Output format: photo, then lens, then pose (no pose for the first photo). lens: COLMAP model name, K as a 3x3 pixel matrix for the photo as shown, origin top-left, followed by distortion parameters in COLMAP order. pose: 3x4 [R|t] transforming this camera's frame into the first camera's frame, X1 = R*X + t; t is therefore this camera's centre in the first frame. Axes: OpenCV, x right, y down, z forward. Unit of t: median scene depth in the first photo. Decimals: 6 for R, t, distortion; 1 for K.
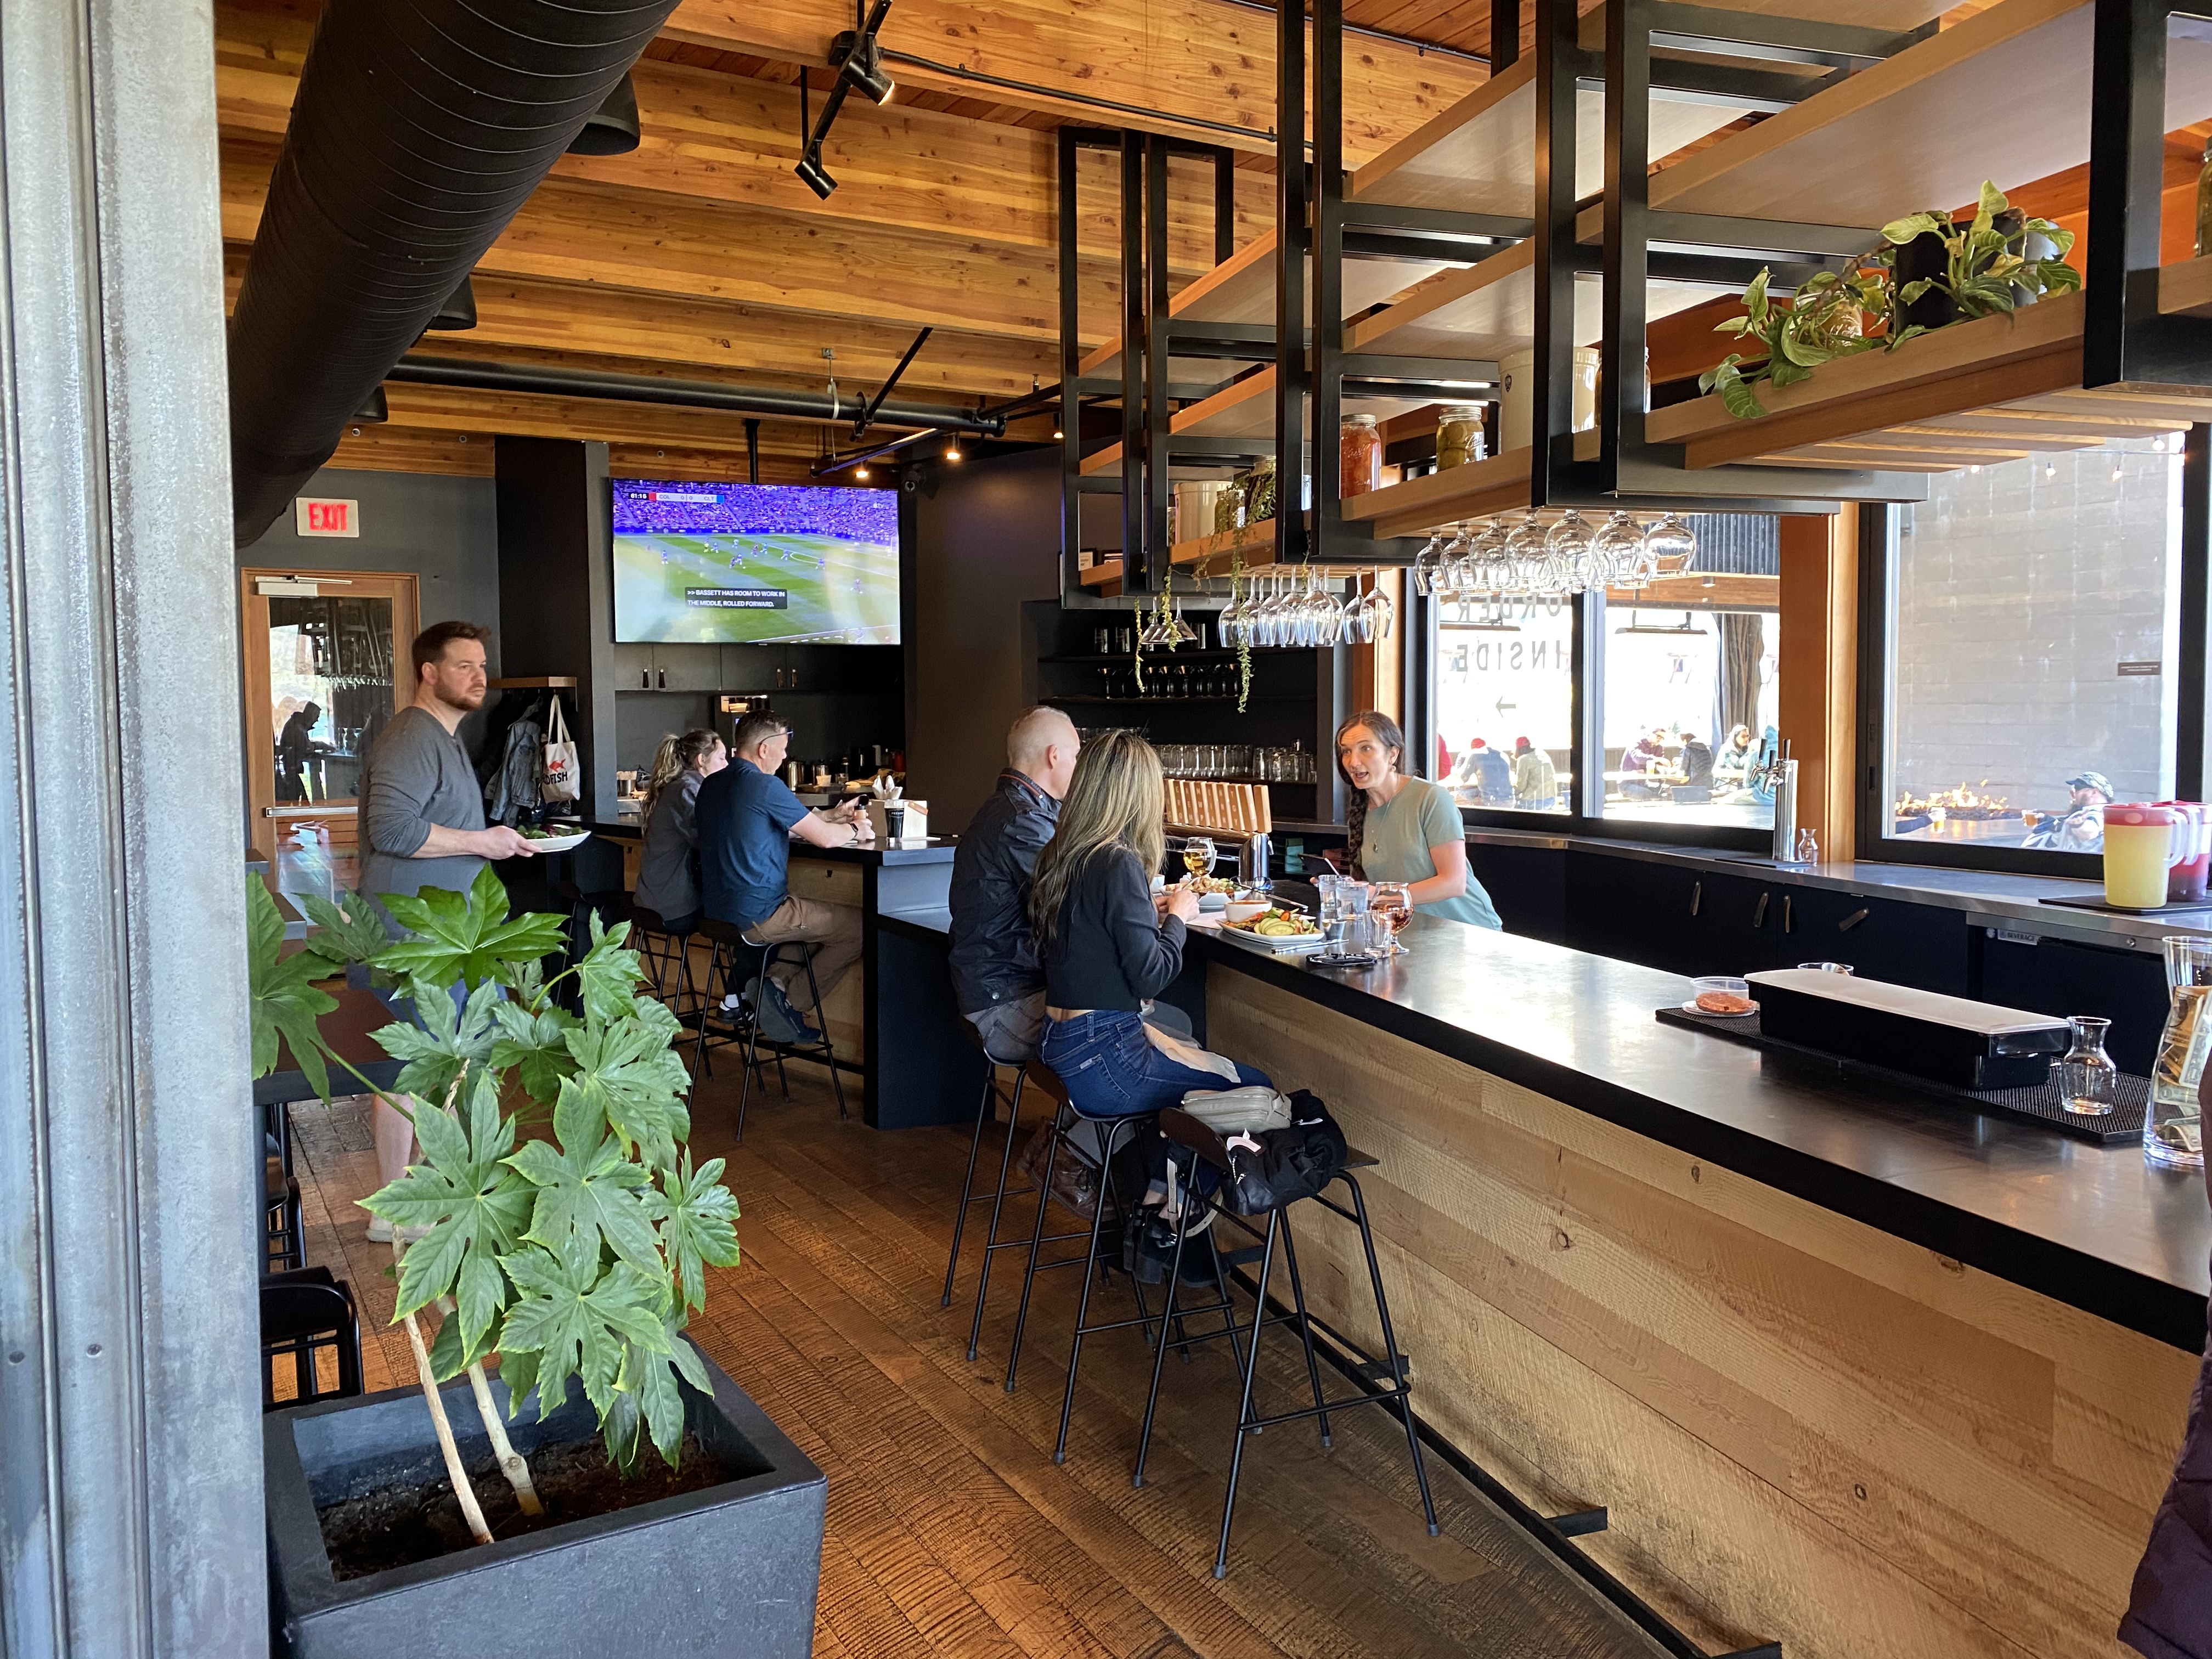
lens RADIAL K [[1667.6, 0, 1099.0], [0, 1667.6, 794.4], [0, 0, 1]] dist [0.079908, -0.129396]
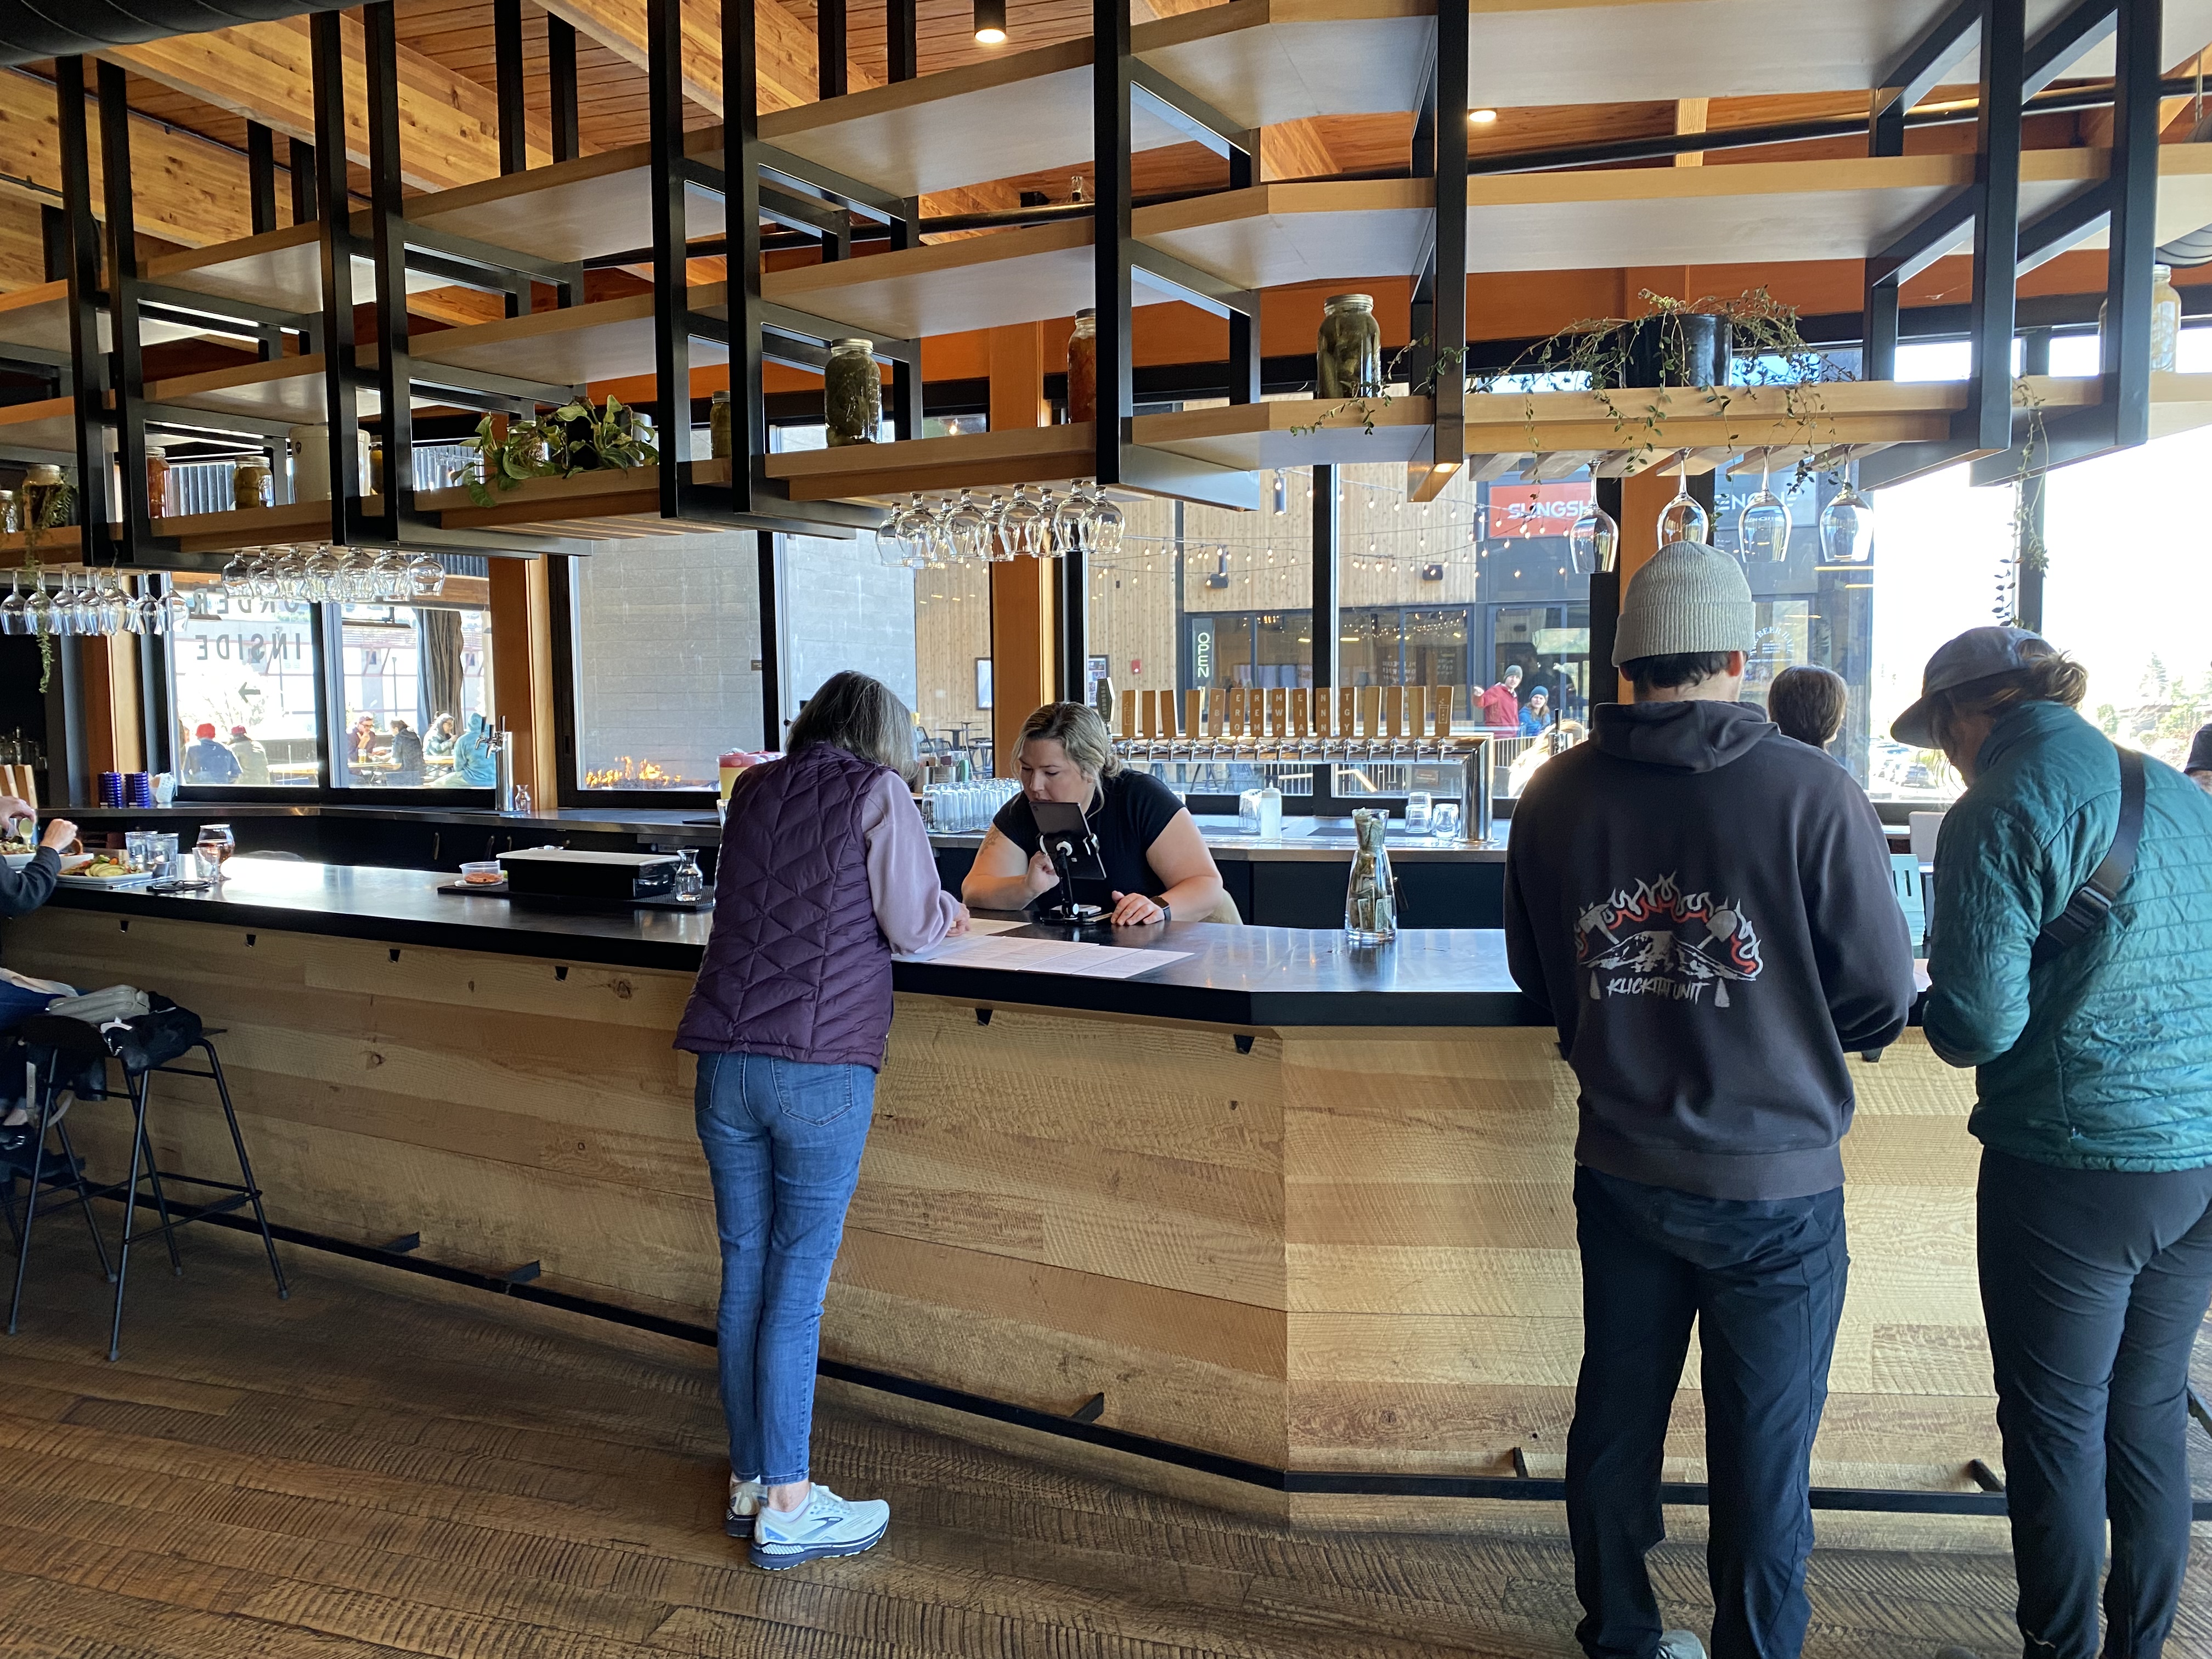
lens RADIAL K [[1667.6, 0, 1099.0], [0, 1667.6, 794.4], [0, 0, 1]] dist [0.079908, -0.129396]
pose [[0.739687, -0.046787, 0.671322, -0.198620], [0.043993, 0.998808, 0.021138, 0.034092], [-0.671511, 0.013898, 0.740864, -0.425188]]
